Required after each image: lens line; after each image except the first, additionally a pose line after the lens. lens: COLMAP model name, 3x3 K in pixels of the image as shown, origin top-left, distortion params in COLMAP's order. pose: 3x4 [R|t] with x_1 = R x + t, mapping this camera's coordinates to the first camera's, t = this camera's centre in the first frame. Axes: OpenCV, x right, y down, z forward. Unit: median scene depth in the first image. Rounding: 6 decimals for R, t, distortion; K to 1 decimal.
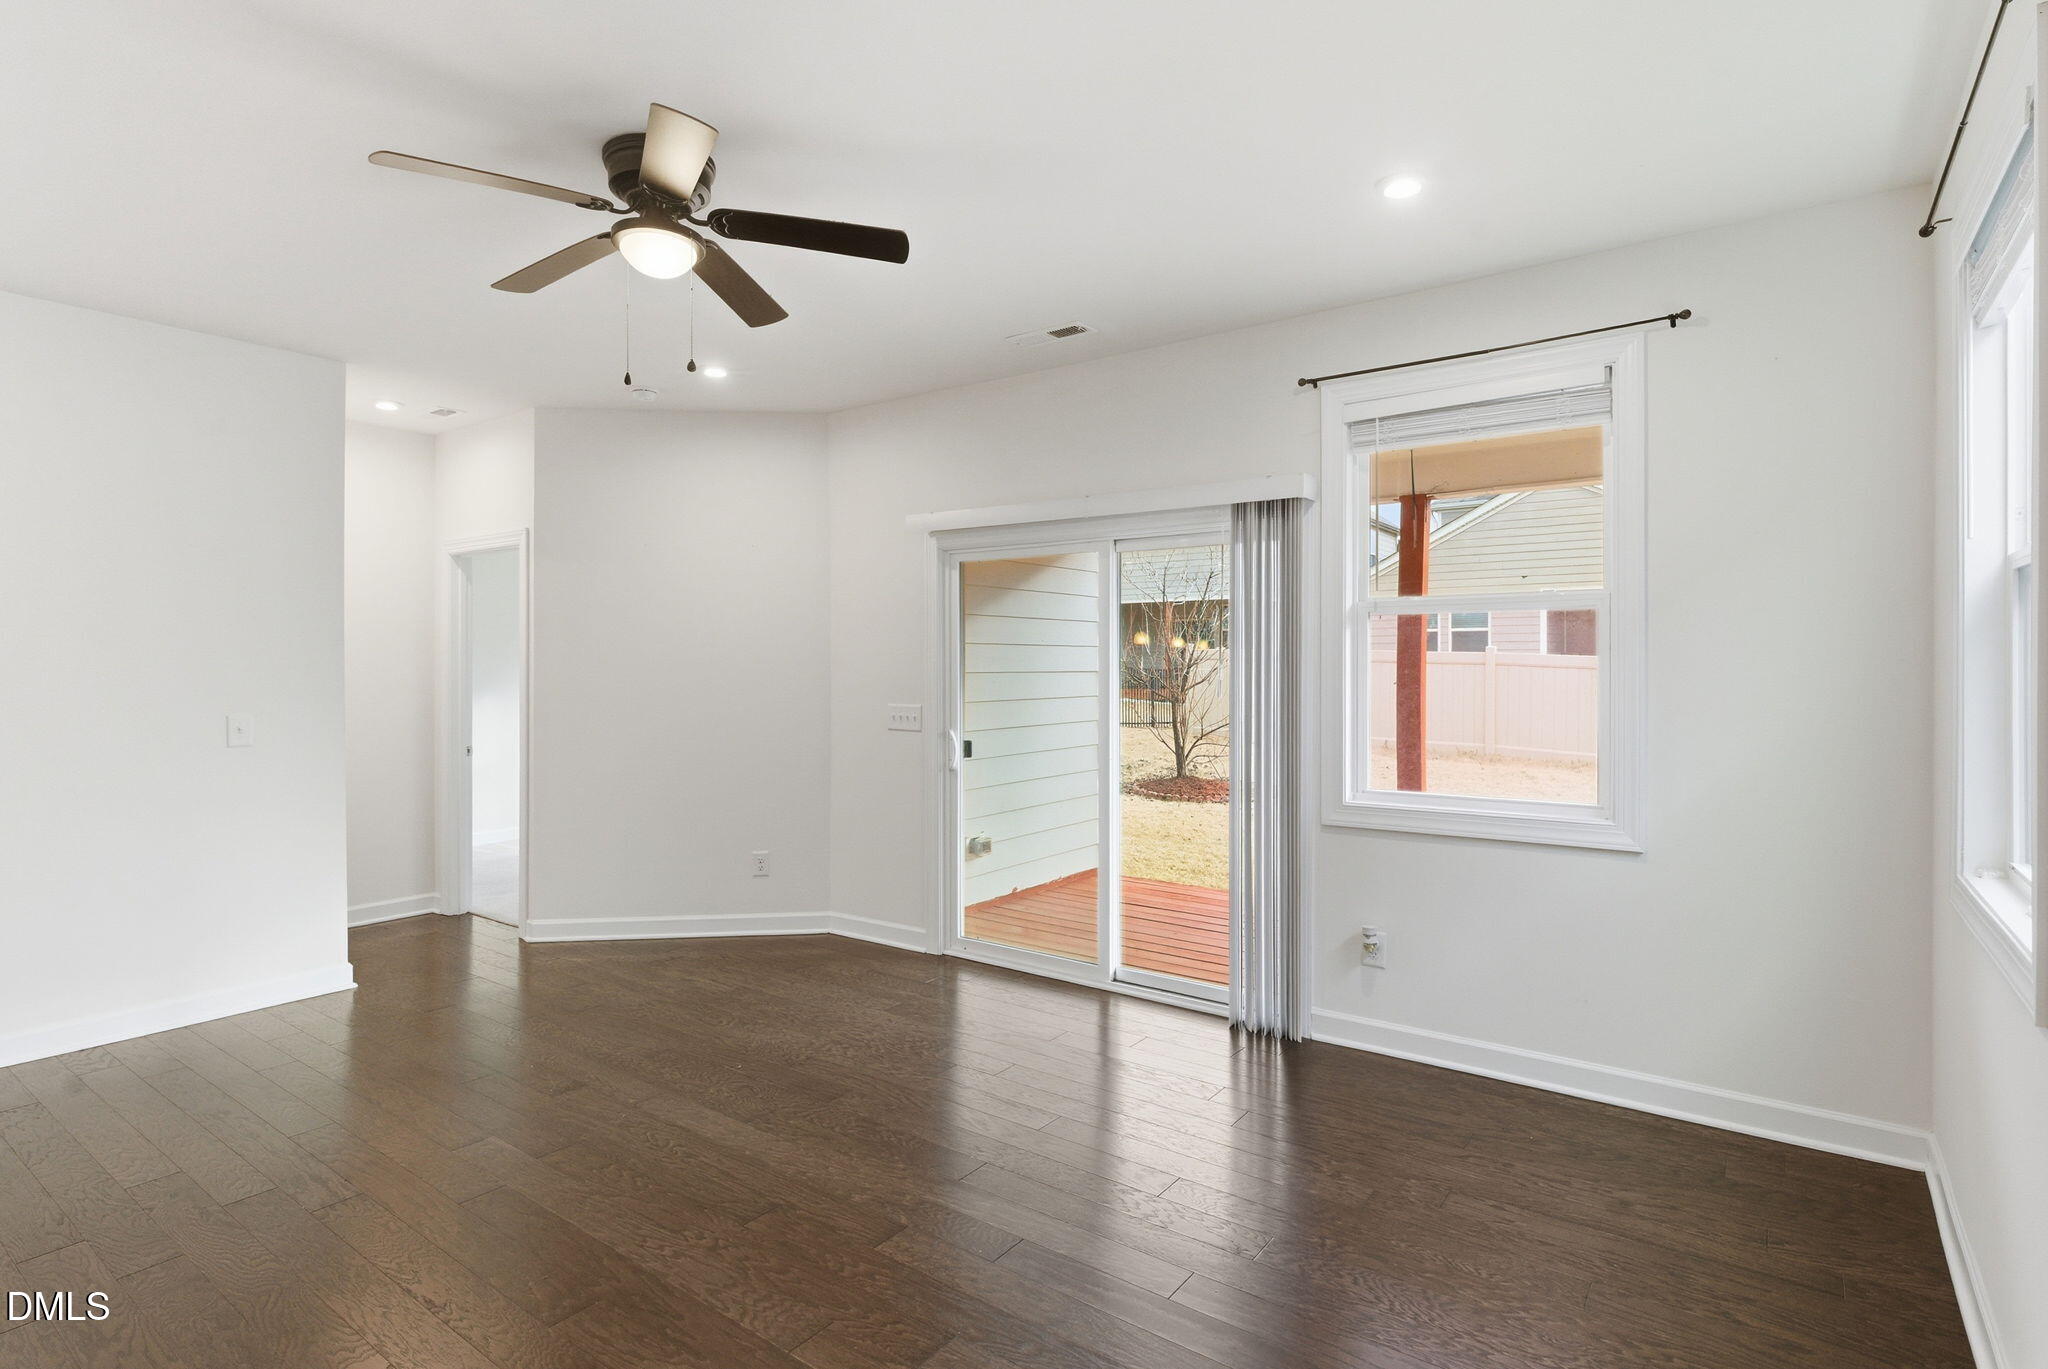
lens RADIAL K [[988.4, 0, 1070.8], [0, 988.4, 671.1], [0, 0, 1]] dist [0.000435, -0.000115]
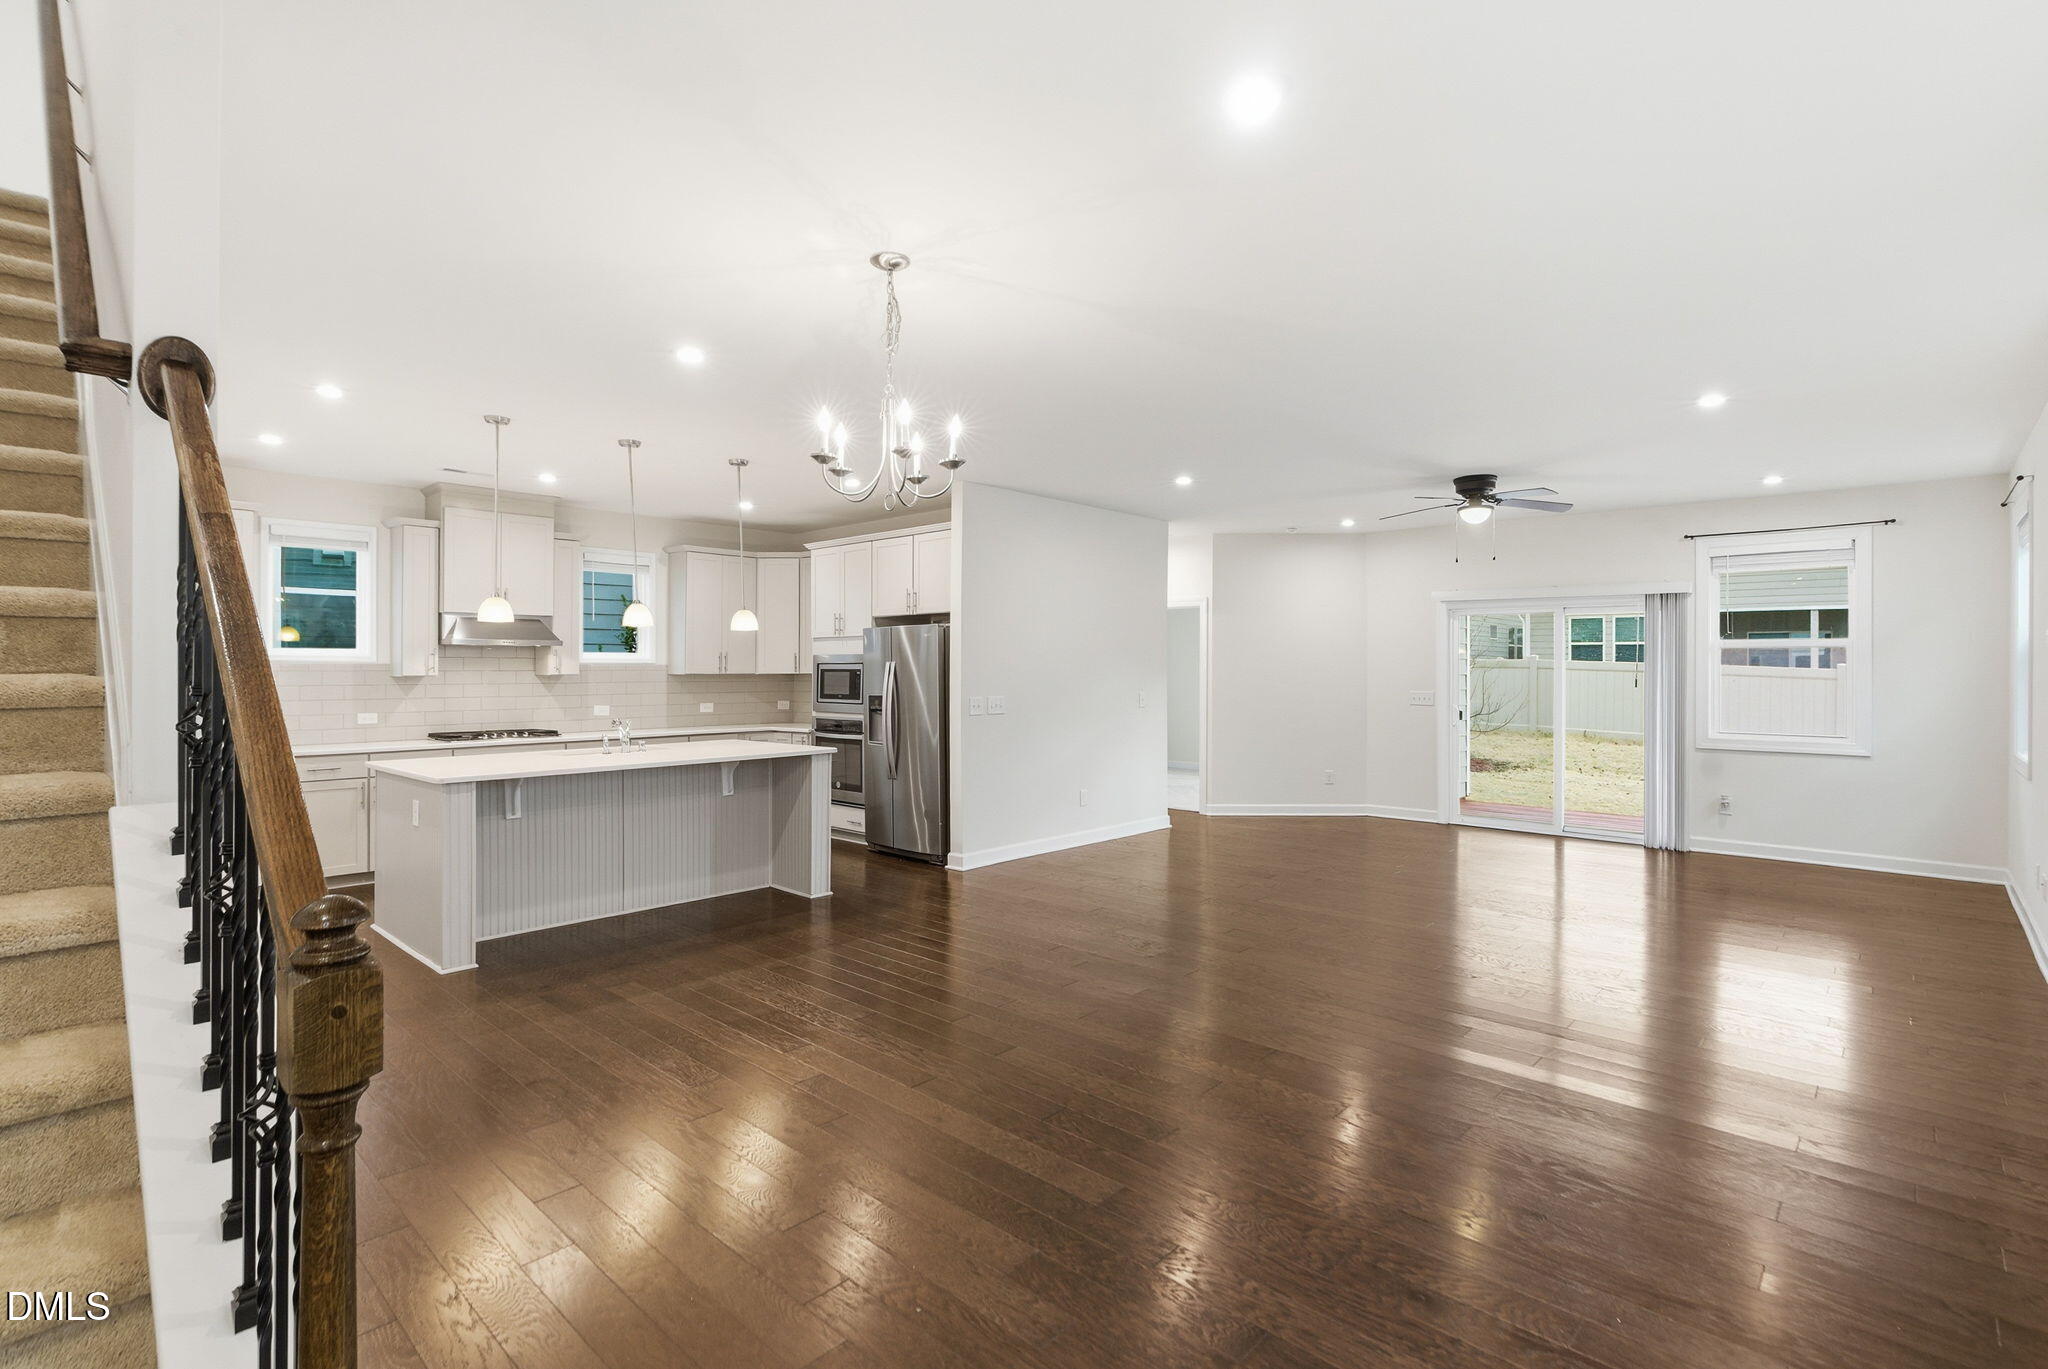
lens RADIAL K [[940.6, 0, 1046.9], [0, 940.6, 674.6], [0, 0, 1]] dist [0.000156, 0.000025]
pose [[0.992426, 0.000766, -0.122840, -0.855769], [-0.001297, 0.999990, -0.004247, 0.009376], [0.122836, 0.004374, 0.992417, -1.135935]]
